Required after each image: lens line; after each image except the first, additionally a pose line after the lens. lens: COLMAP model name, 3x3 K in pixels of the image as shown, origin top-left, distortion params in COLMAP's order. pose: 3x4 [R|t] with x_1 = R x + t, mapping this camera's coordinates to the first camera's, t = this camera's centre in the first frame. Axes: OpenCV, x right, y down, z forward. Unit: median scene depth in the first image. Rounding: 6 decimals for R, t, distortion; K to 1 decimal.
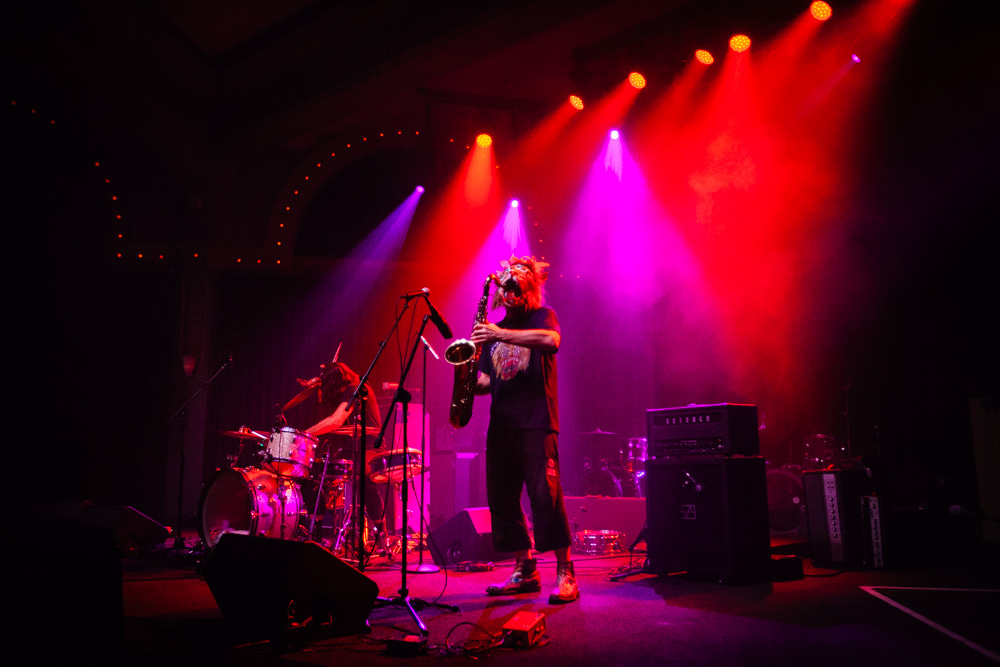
lens RADIAL K [[884.4, 0, 500.0], [0, 884.4, 333.5], [0, 0, 1]] dist [-0.003847, -0.001354]
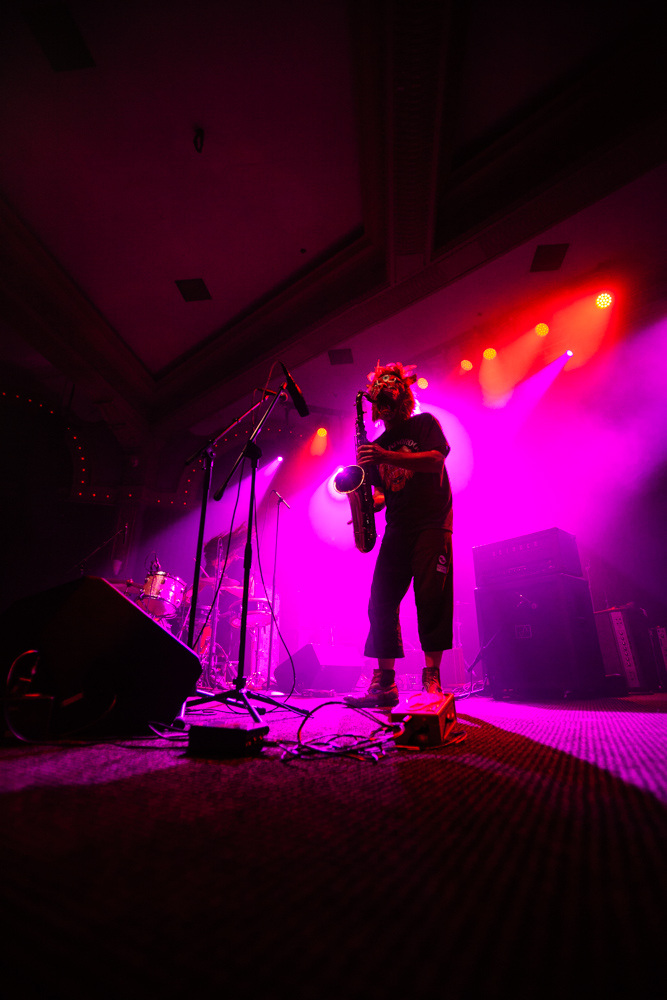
lens RADIAL K [[465.9, 0, 339.7], [0, 465.9, 501.8], [0, 0, 1]] dist [-0.079894, 0.035392]
pose [[0.998980, 0.023402, 0.038609, -0.028336], [-0.014503, 0.976191, -0.216428, 0.152818], [-0.042754, 0.215647, 0.975535, 0.390597]]
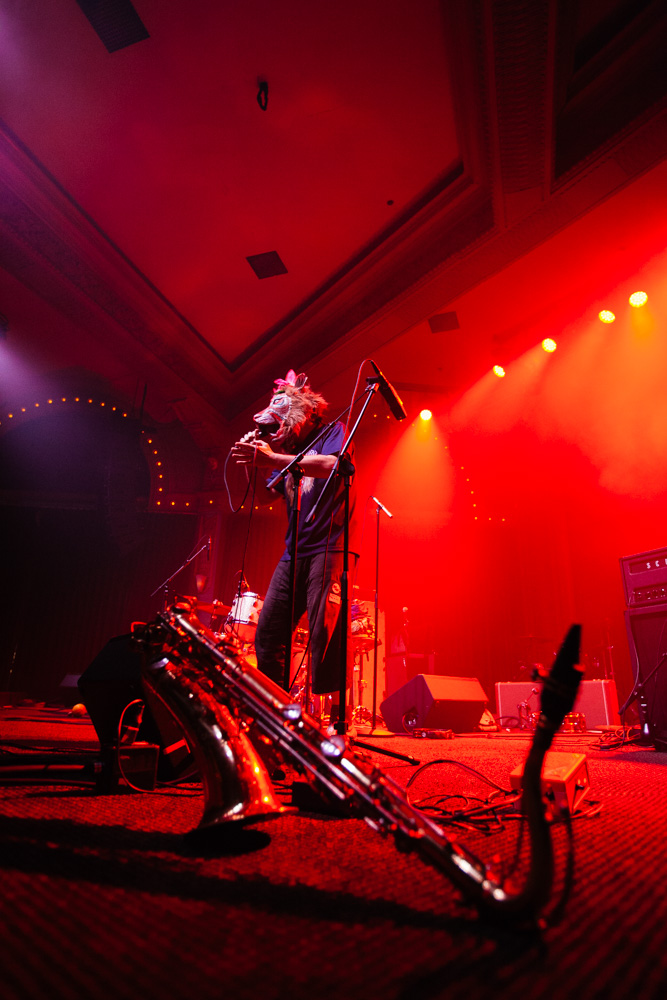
lens RADIAL K [[561.9, 0, 333.5], [0, 561.9, 500.0], [0, 0, 1]] dist [-0.069294, 0.046153]
pose [[0.985034, -0.022526, -0.170883, -0.024807], [-0.012660, 0.979289, -0.202071, 0.139982], [0.171895, 0.201210, 0.964348, 0.367362]]
